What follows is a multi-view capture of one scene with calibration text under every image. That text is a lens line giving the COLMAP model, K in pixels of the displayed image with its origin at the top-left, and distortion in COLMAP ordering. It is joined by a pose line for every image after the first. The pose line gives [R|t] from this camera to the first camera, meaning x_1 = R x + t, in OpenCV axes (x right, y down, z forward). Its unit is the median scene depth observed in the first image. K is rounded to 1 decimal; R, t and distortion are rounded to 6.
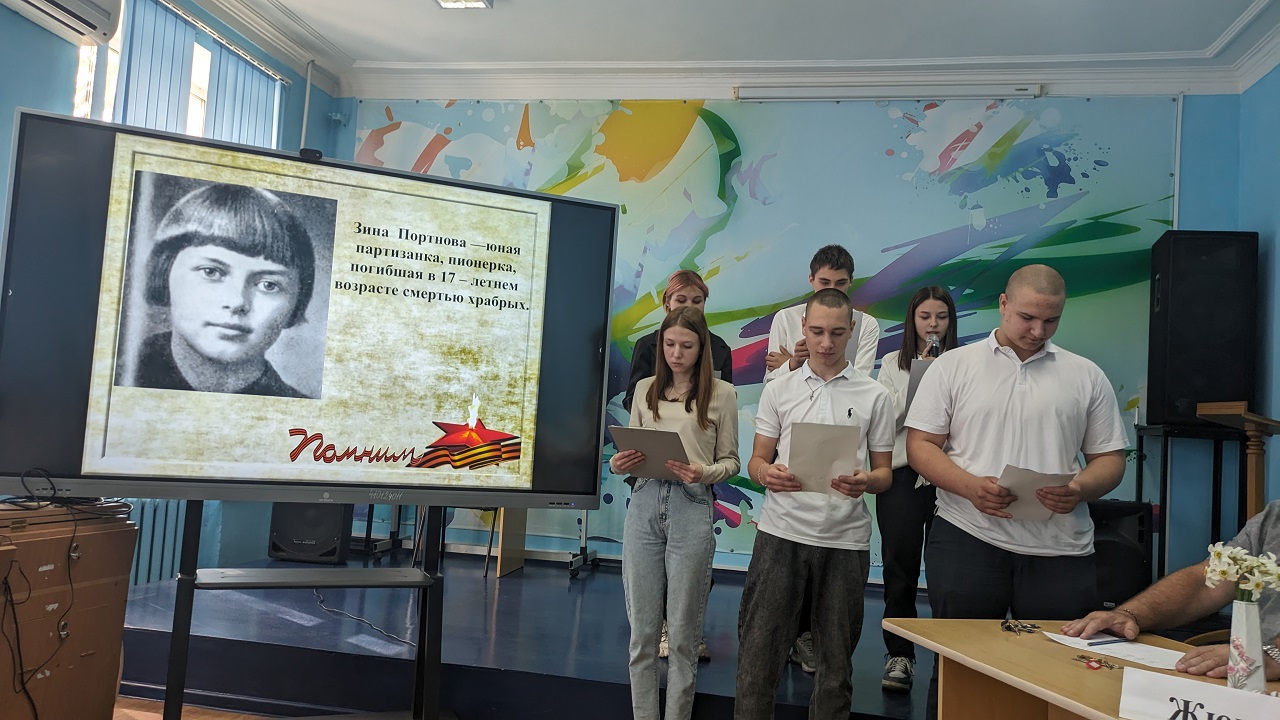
lens RADIAL K [[978.3, 0, 640.0], [0, 978.3, 360.0], [0, 0, 1]] dist [0.097989, -0.076649]
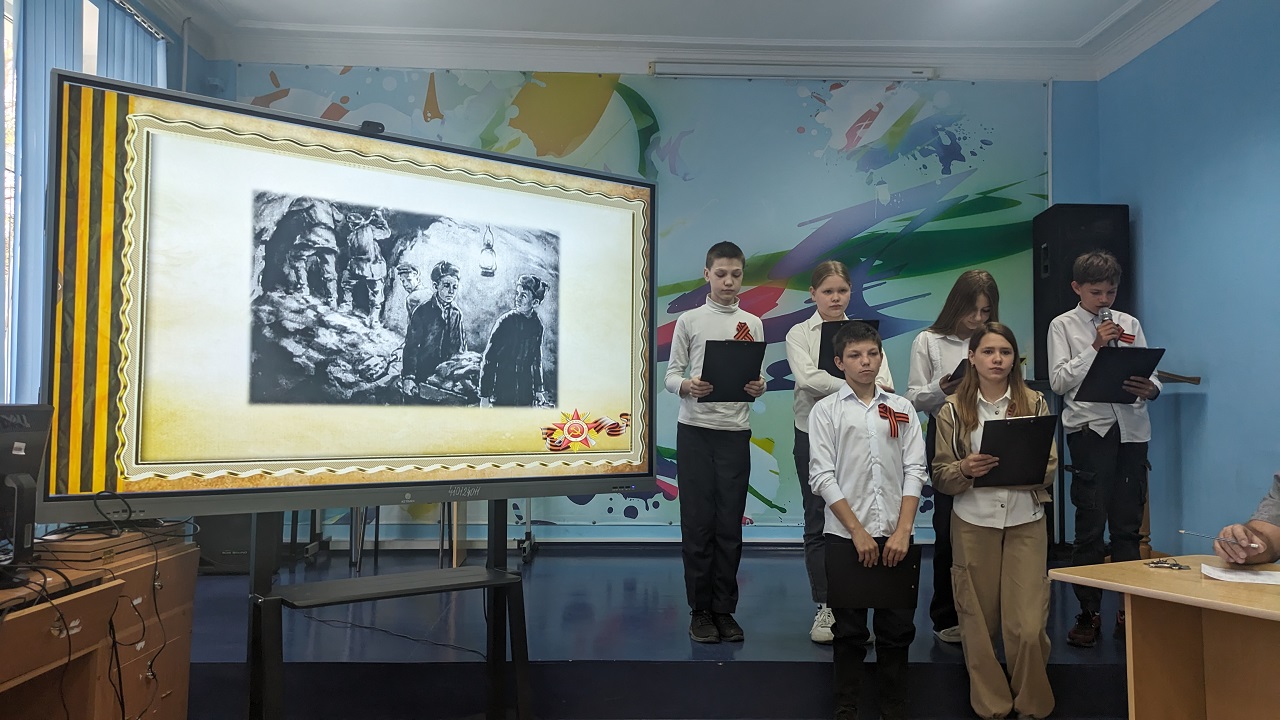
lens RADIAL K [[978.3, 0, 640.0], [0, 978.3, 360.0], [0, 0, 1]] dist [0.097989, -0.076649]
pose [[0.972156, -0.043196, 0.230318, -0.162852], [0.037262, 0.998854, 0.030051, -0.005992], [-0.231352, -0.020632, 0.972651, 0.025325]]
